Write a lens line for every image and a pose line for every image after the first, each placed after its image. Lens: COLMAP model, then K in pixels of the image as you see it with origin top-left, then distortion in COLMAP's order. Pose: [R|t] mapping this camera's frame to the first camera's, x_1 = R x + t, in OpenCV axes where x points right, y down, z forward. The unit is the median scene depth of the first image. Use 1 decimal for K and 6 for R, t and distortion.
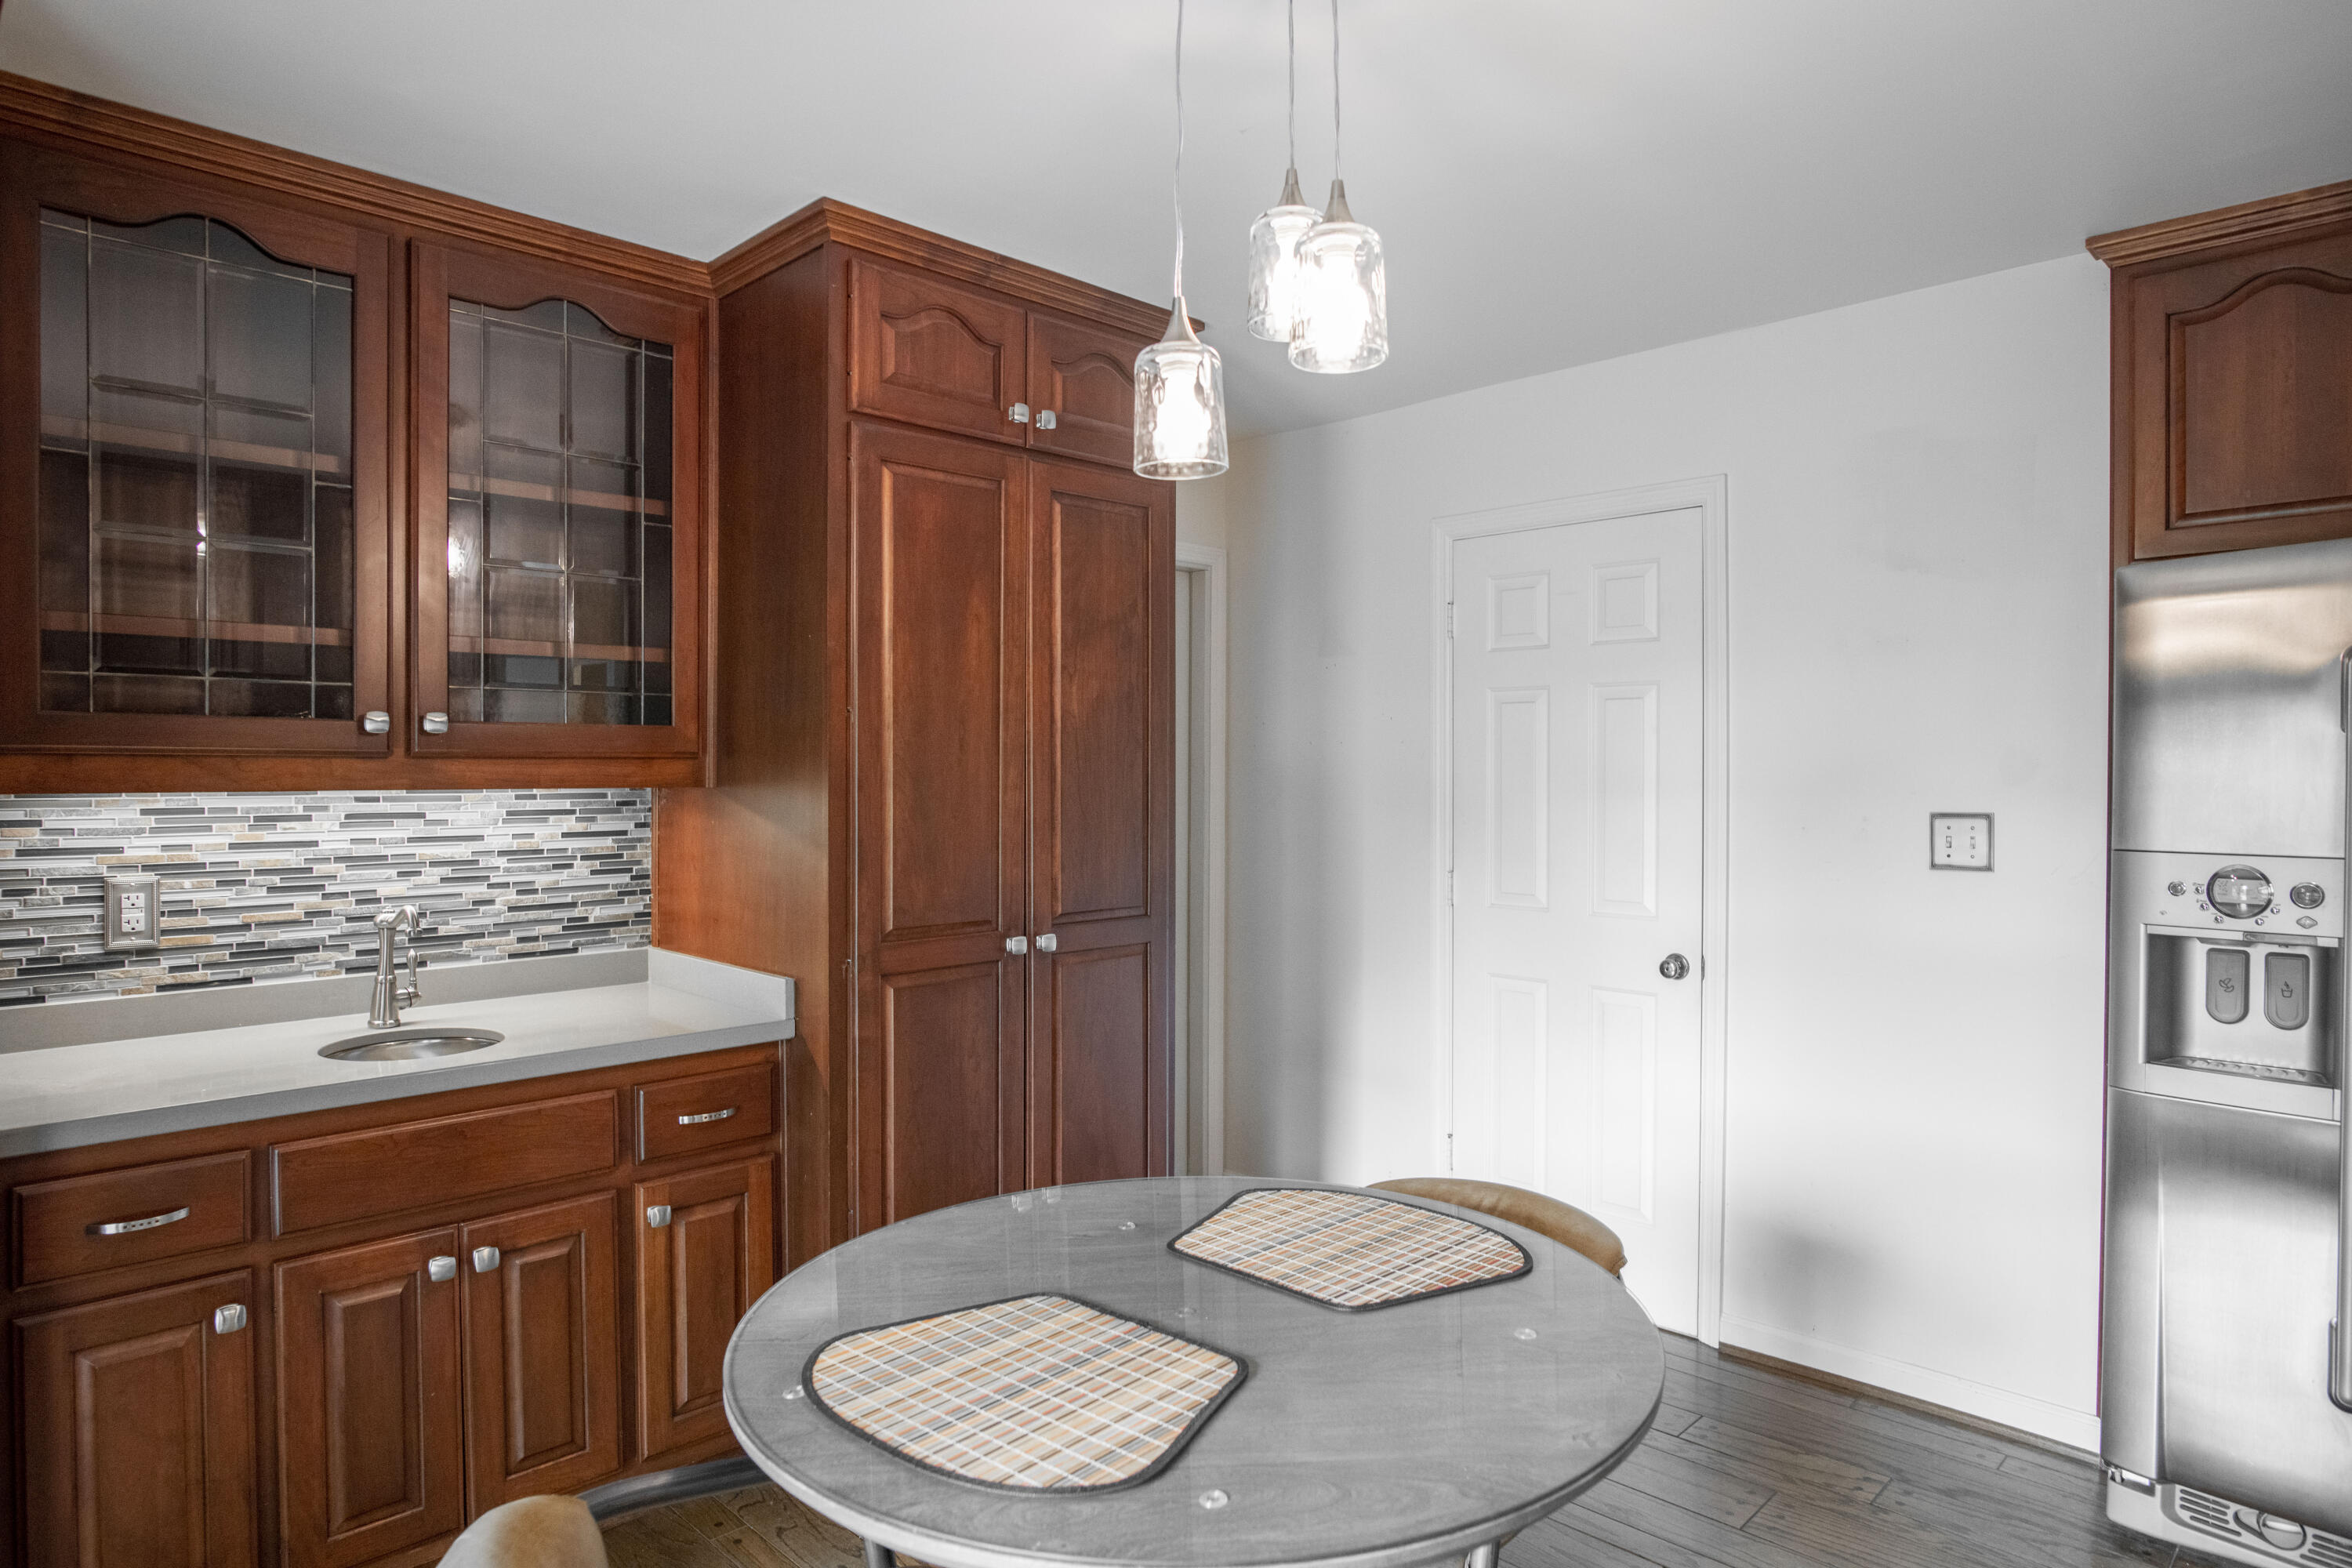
lens RADIAL K [[1360.0, 0, 1168.7], [0, 1360.0, 791.3], [0, 0, 1]] dist [-0.029176, 0.009030]
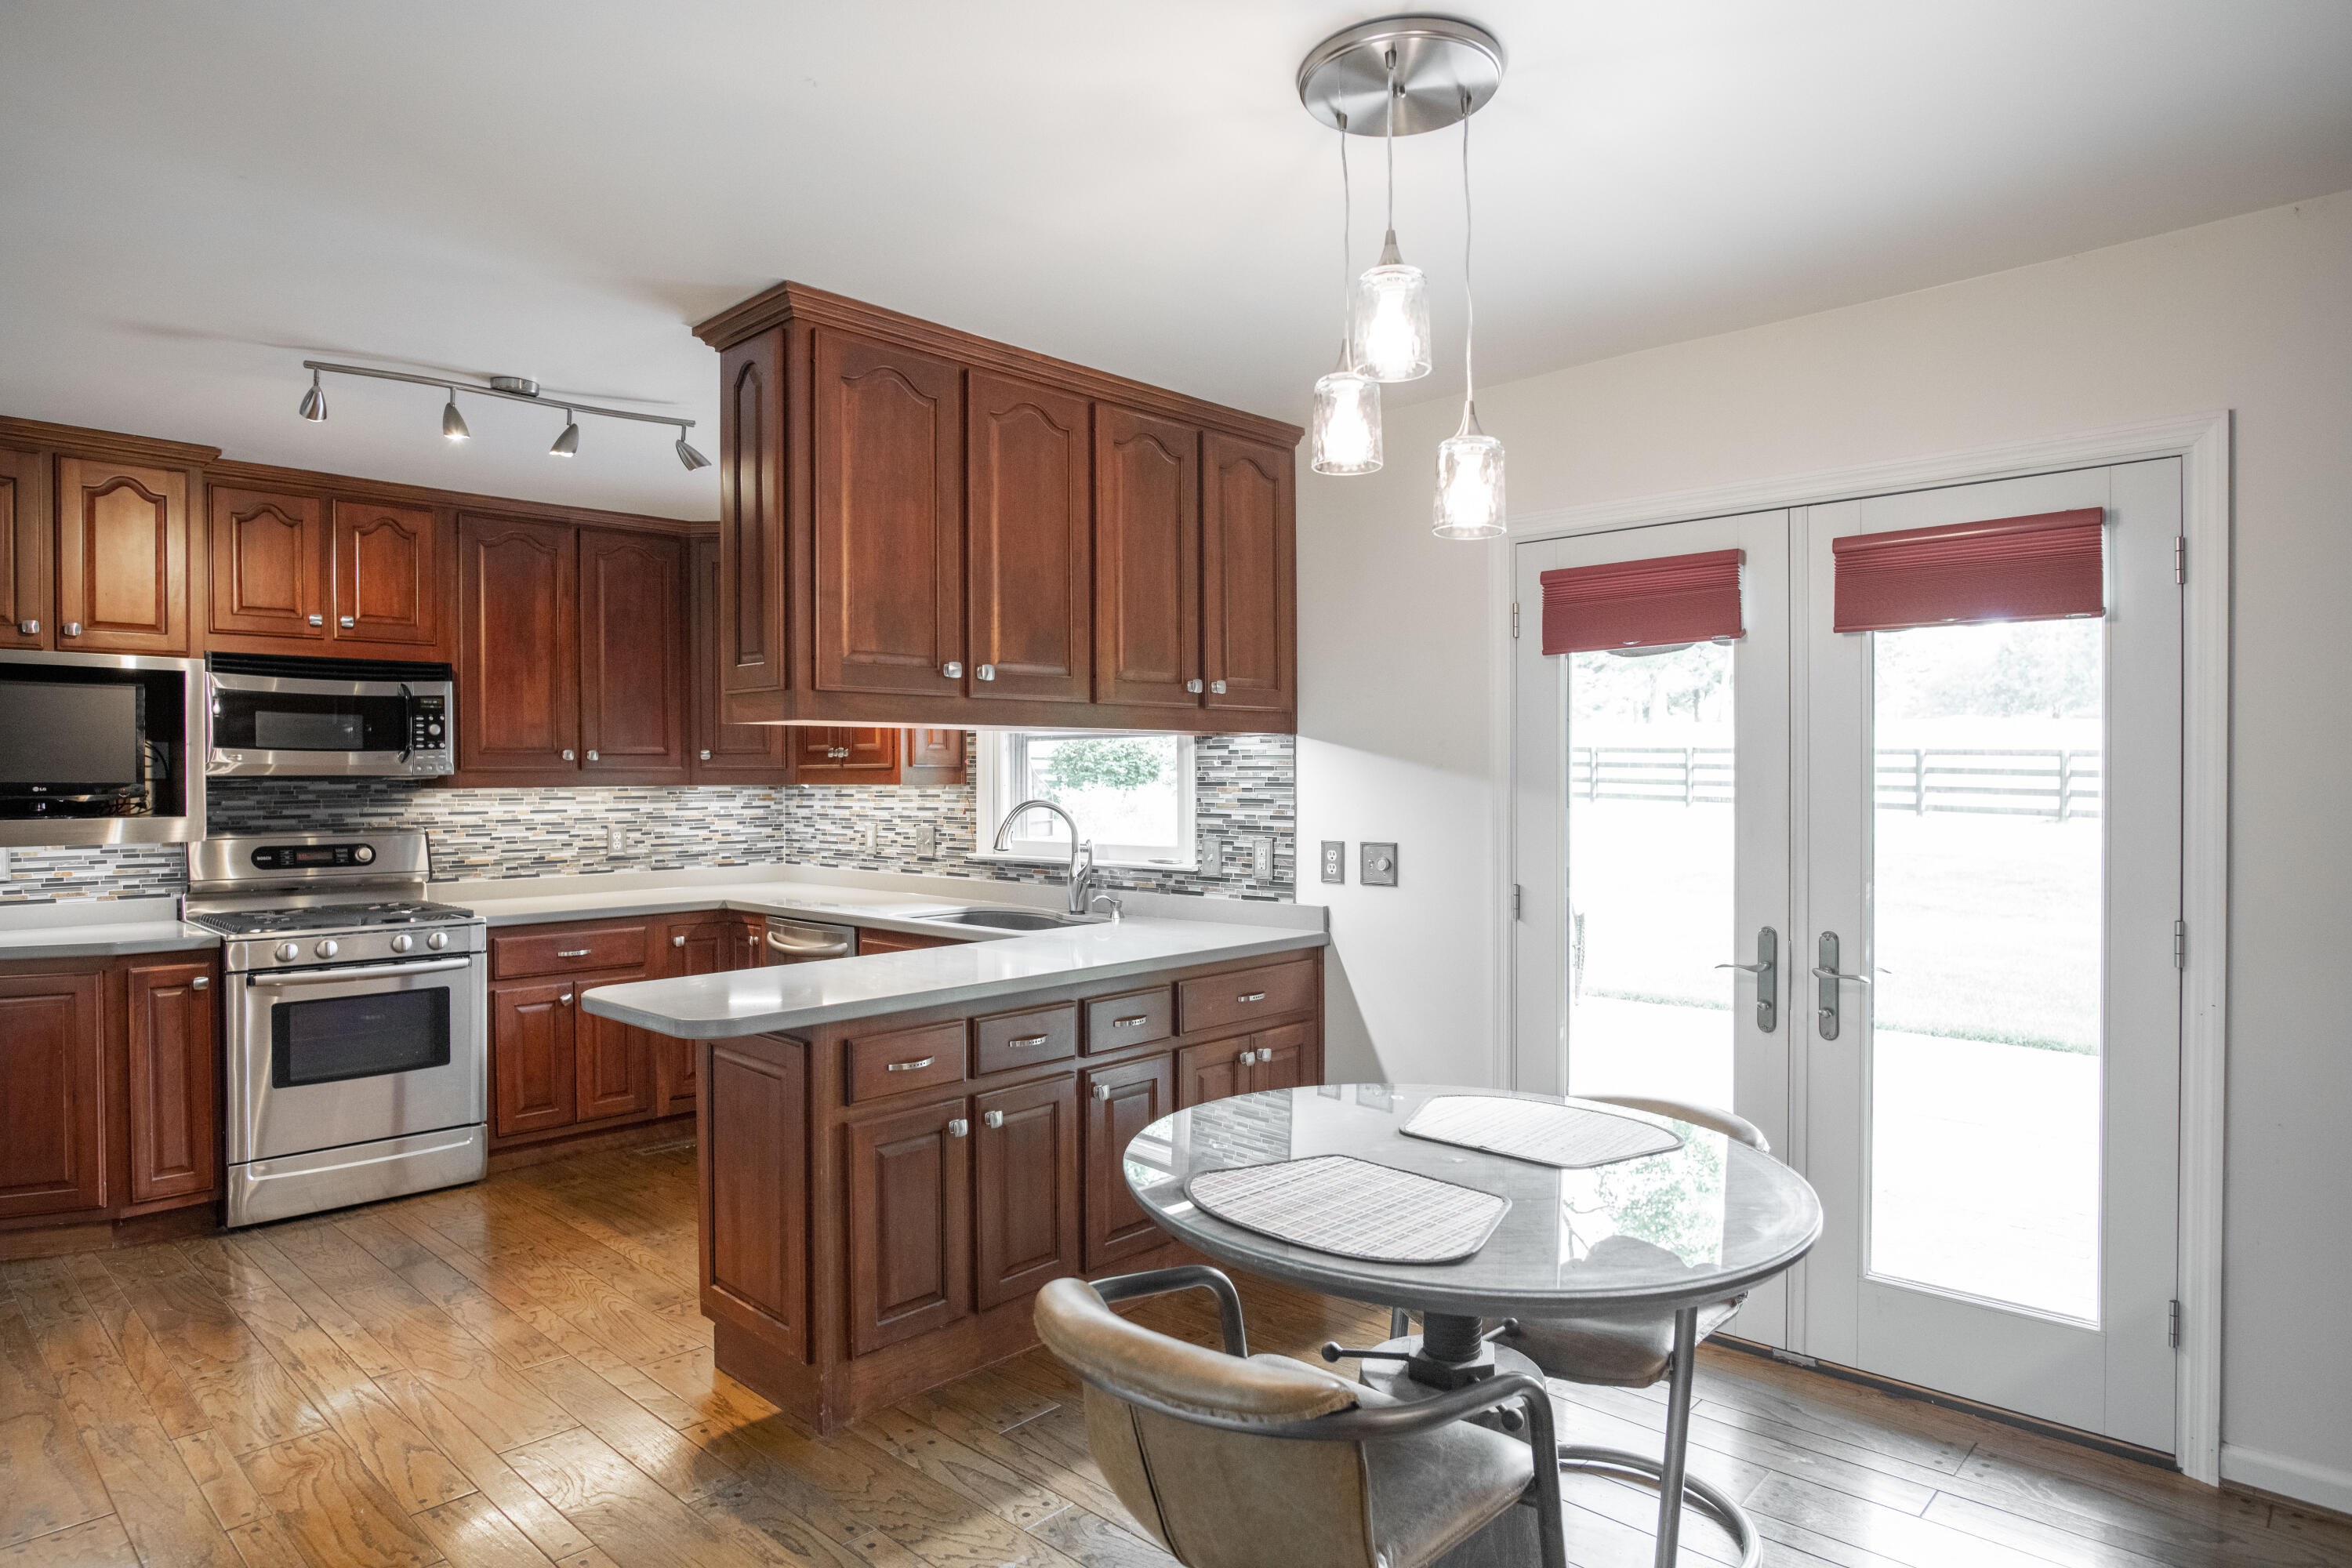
lens RADIAL K [[1360.0, 0, 1168.4], [0, 1360.0, 784.1], [0, 0, 1]] dist [-0.029176, 0.009030]
pose [[-0.999661, 0.004150, -0.025704, 0.291194], [0.003623, 0.999783, 0.020506, -0.019982], [0.025783, 0.020406, -0.999459, 2.015571]]
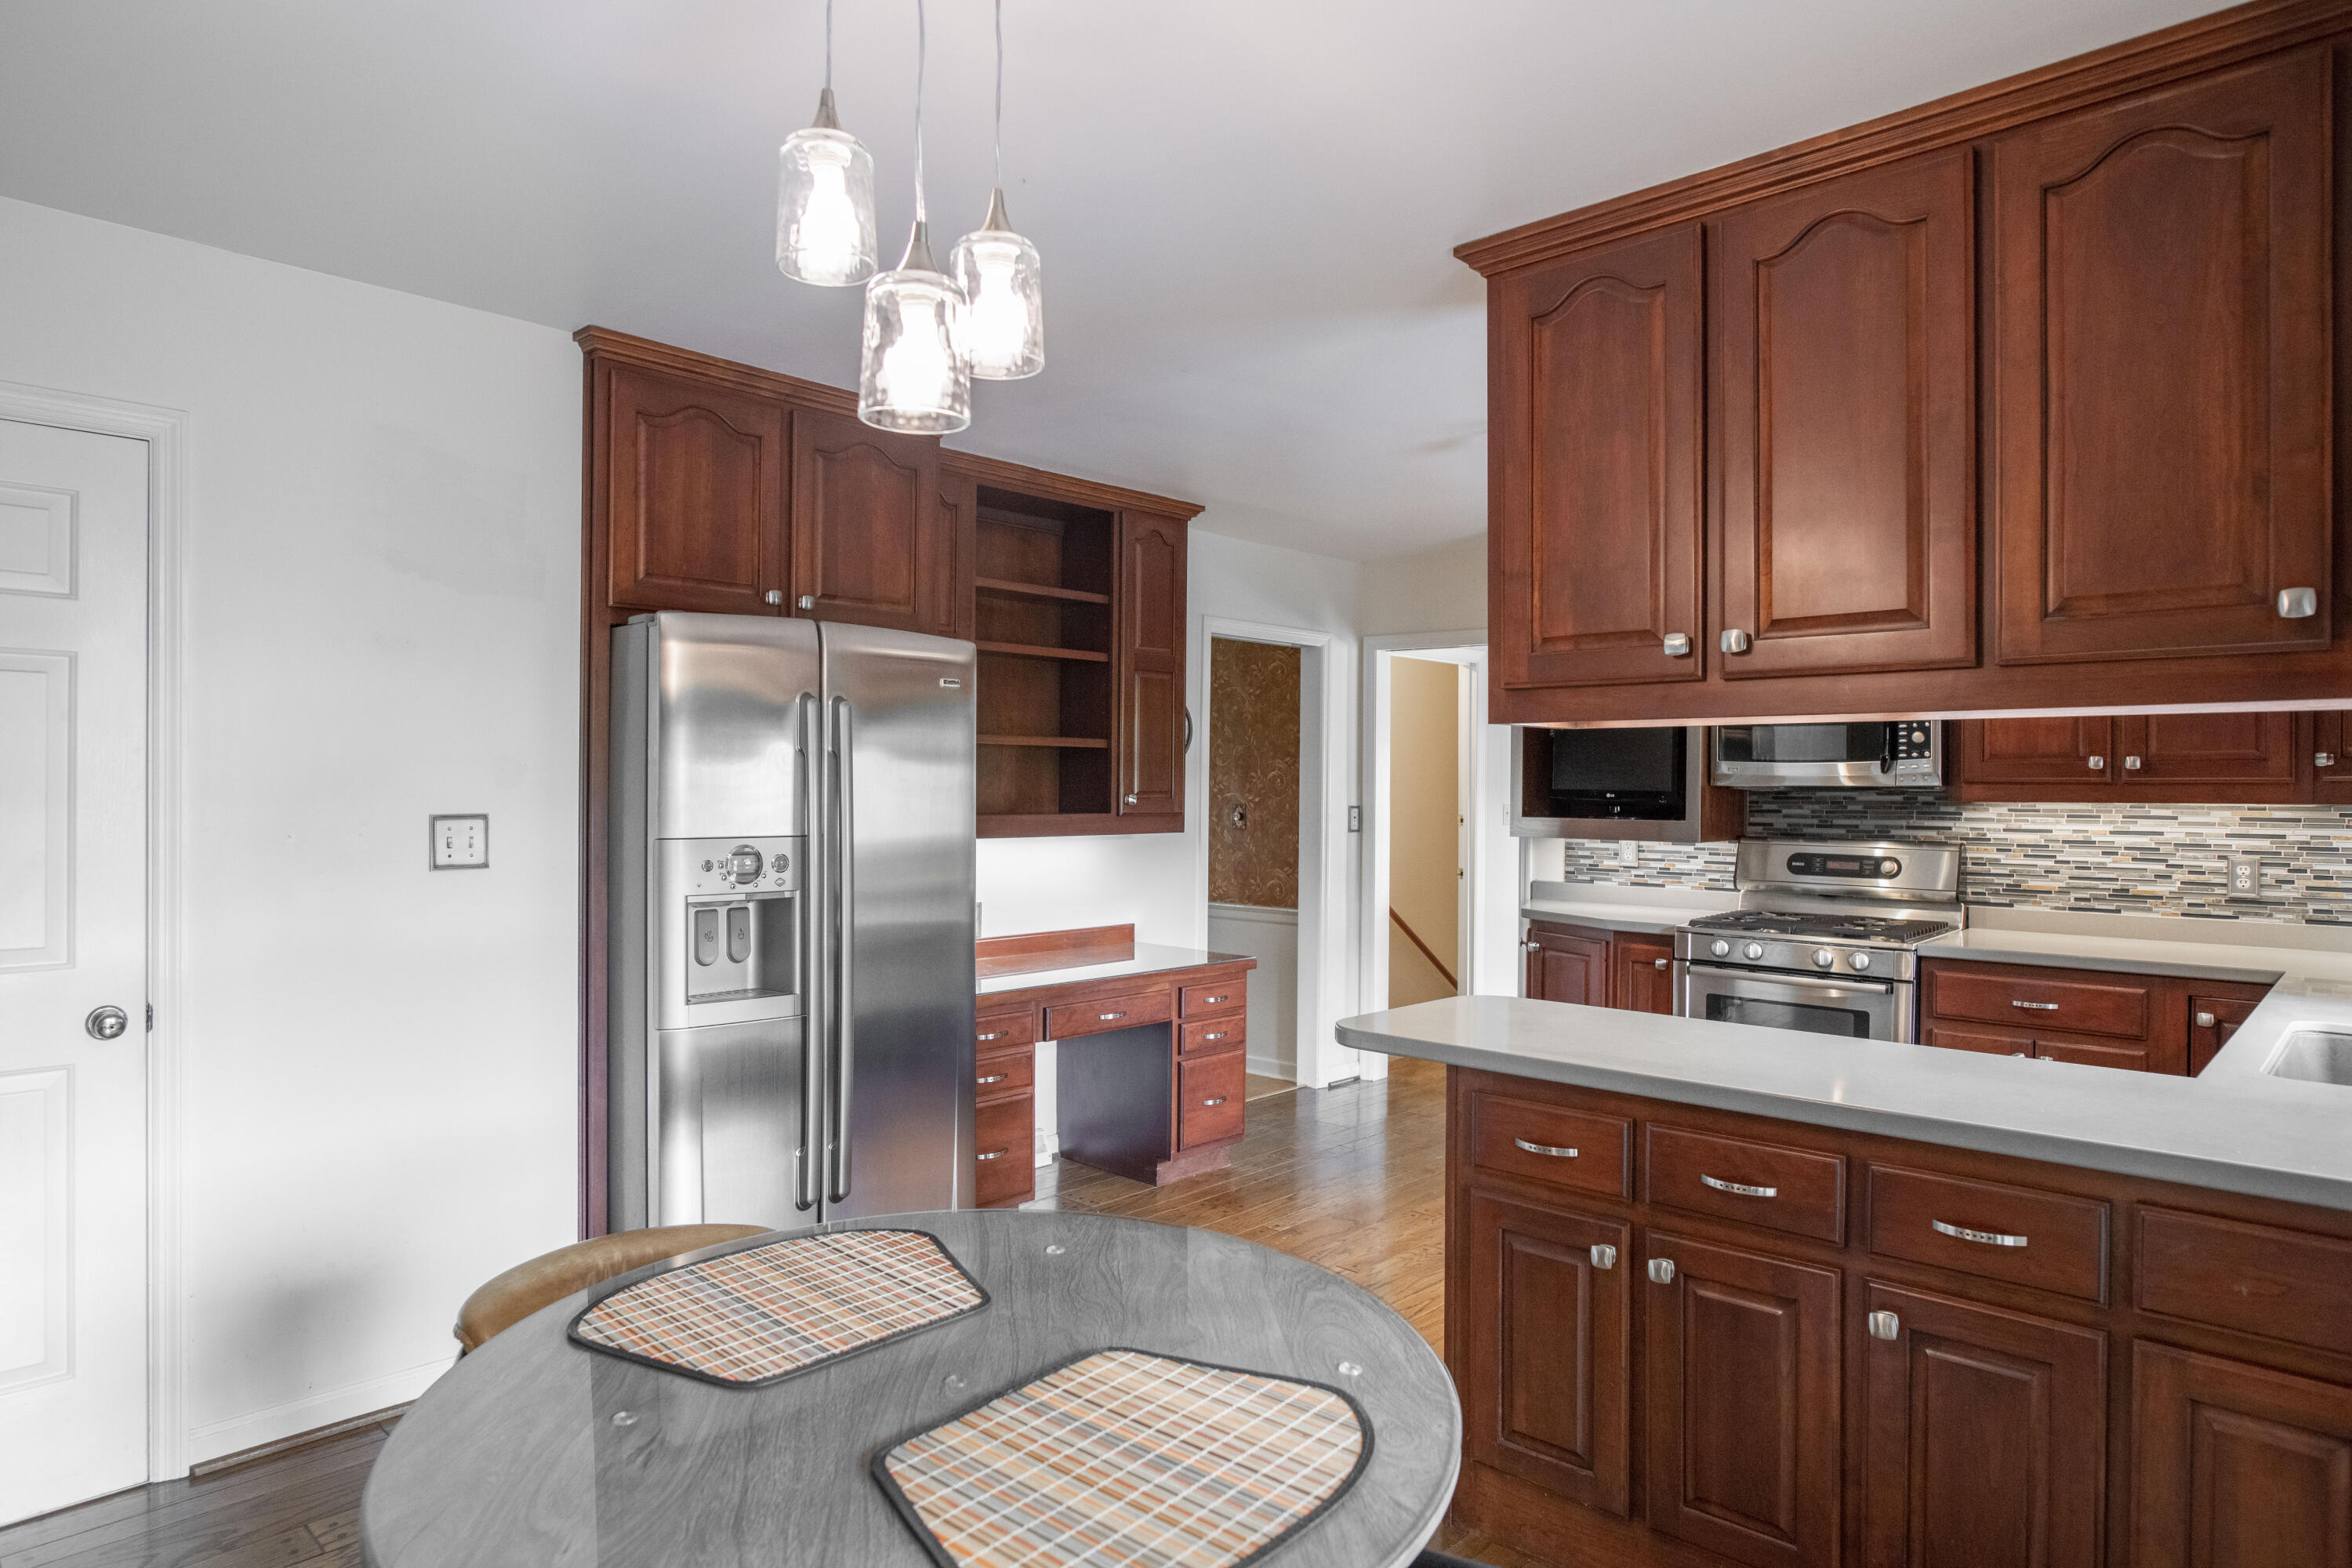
lens RADIAL K [[1360.0, 0, 1165.0], [0, 1360.0, 779.2], [0, 0, 1]] dist [-0.029176, 0.009030]
pose [[-0.023841, 0.004417, 0.999706, -0.754427], [0.008659, 0.999954, -0.004212, -0.003393], [-0.999678, 0.008556, -0.023878, 0.757503]]
